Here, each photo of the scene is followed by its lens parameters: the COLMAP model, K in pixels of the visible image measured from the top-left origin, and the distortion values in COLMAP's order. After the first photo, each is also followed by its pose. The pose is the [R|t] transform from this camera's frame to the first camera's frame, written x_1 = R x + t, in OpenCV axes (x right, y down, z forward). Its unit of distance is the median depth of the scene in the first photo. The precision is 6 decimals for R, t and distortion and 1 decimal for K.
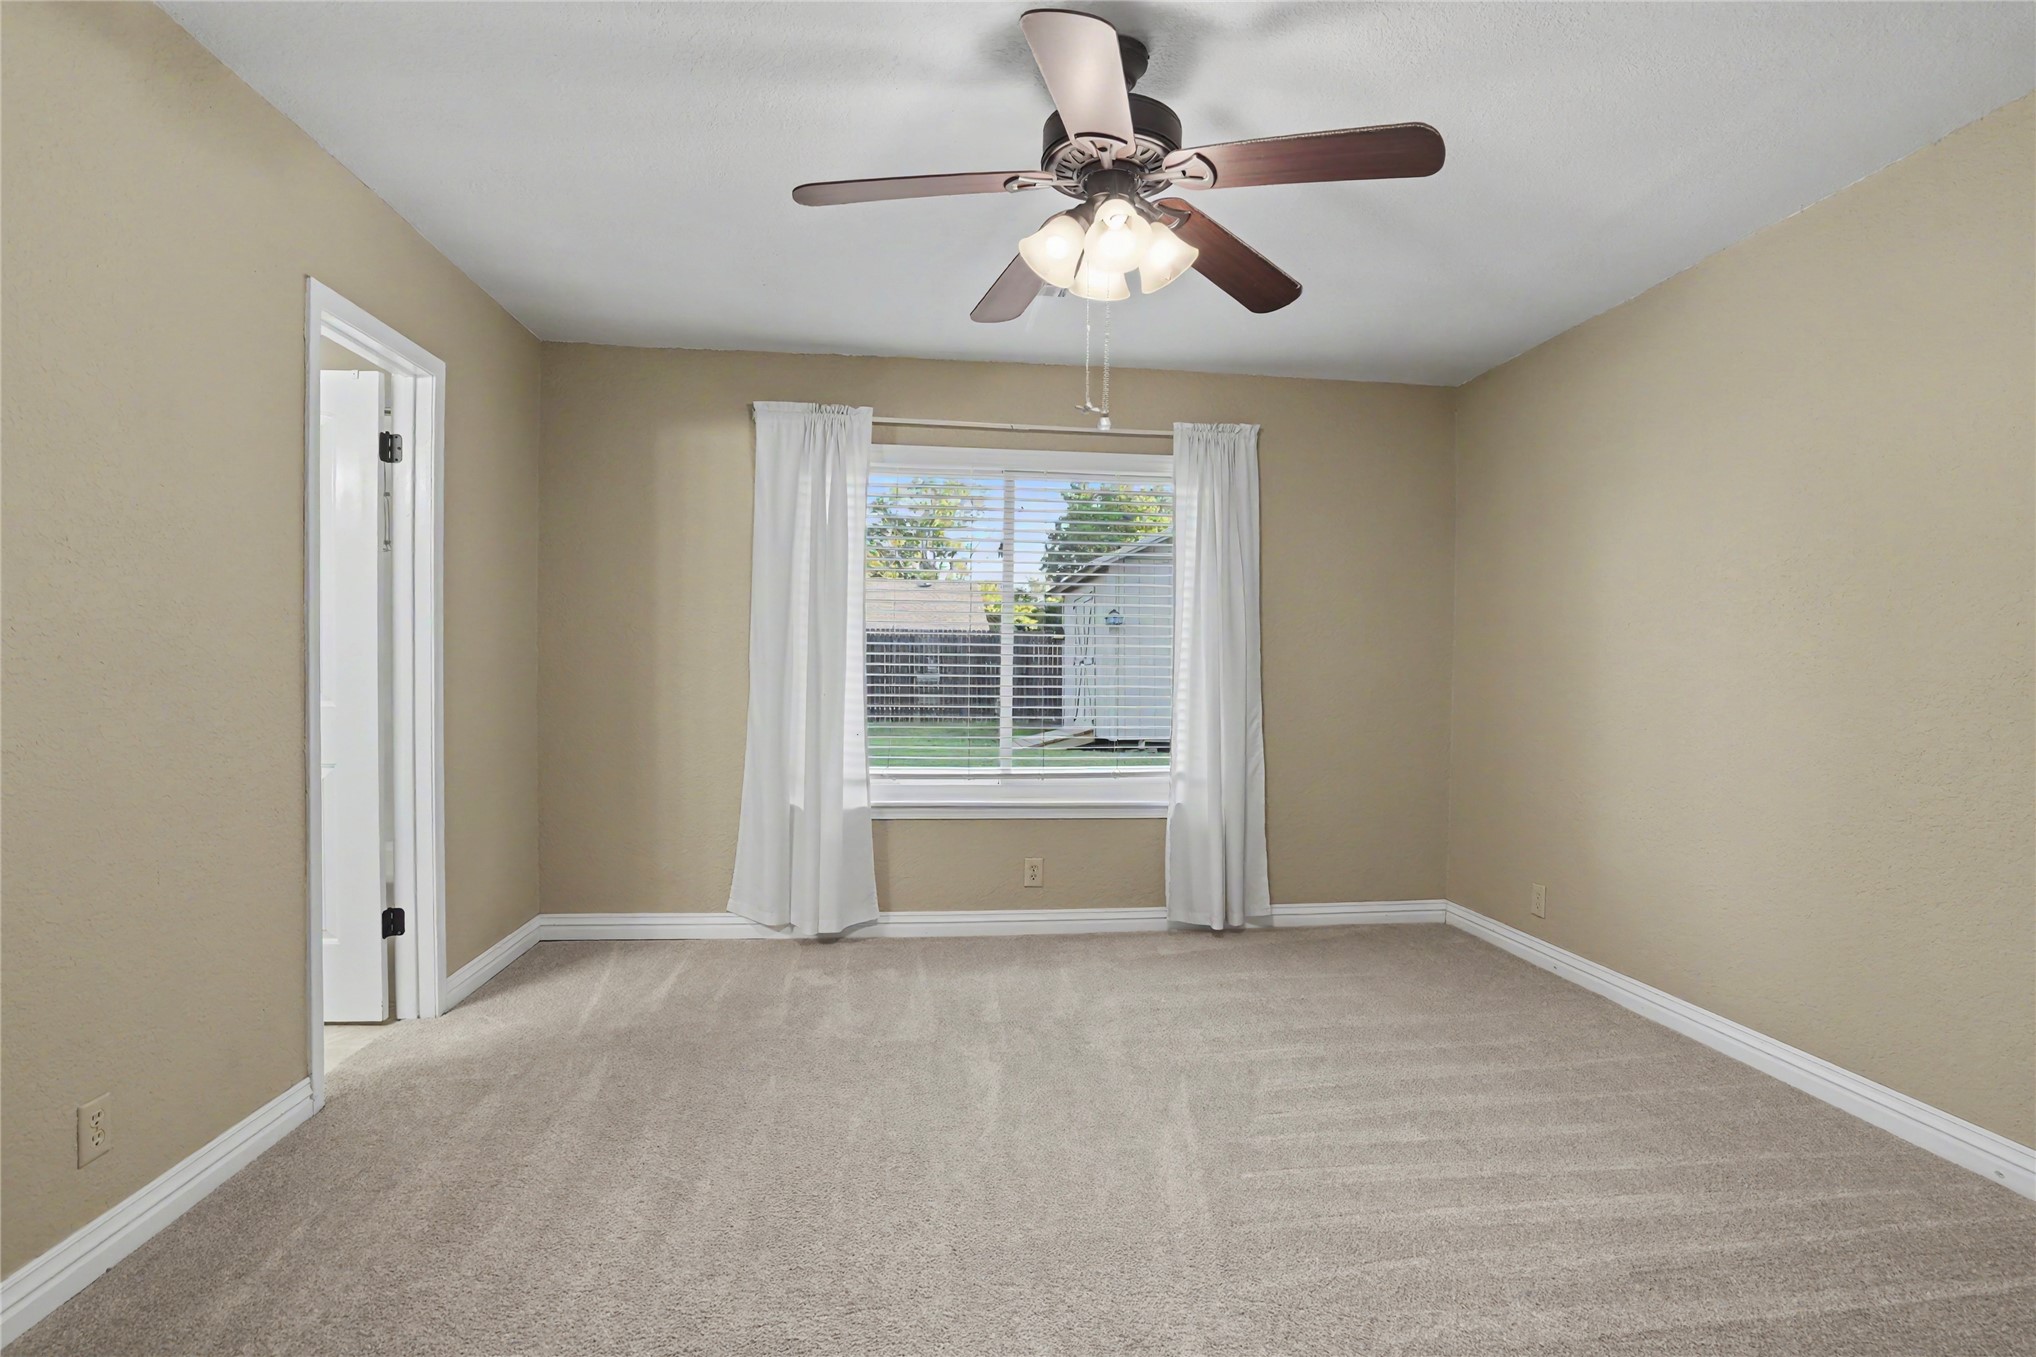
lens RADIAL K [[988.1, 0, 1025.8], [0, 988.1, 710.5], [0, 0, 1]] dist [-0.063963, 0.029927]
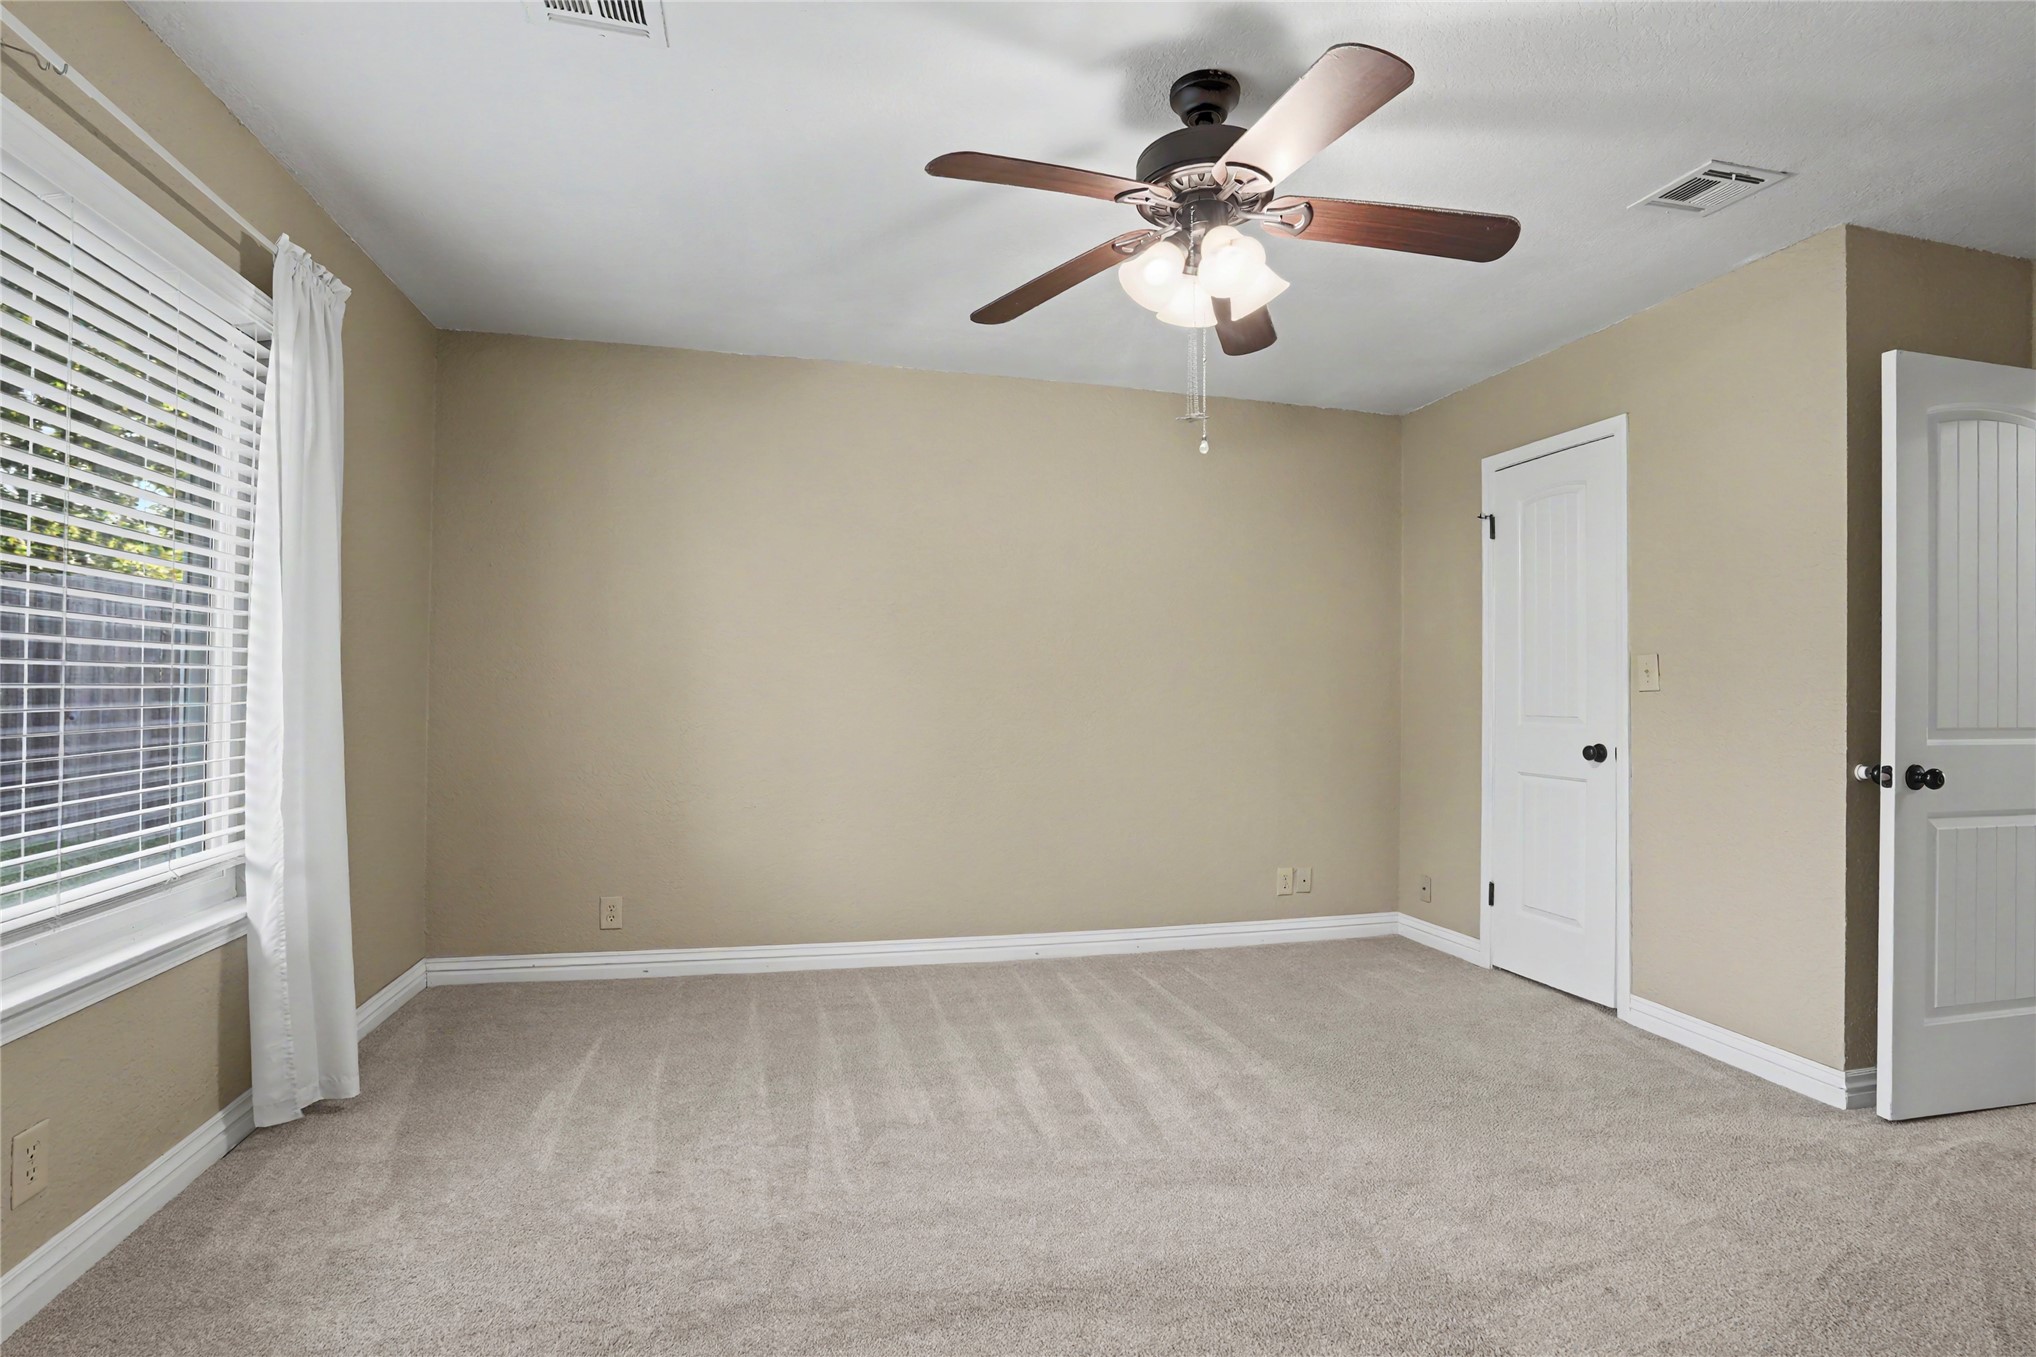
lens RADIAL K [[988.1, 0, 1025.8], [0, 988.1, 710.5], [0, 0, 1]] dist [-0.063963, 0.029927]
pose [[-0.136965, -0.025780, 0.990240, -0.495695], [0.026364, 0.999212, 0.029660, -0.021755], [-0.990225, 0.030169, -0.136177, 0.751493]]
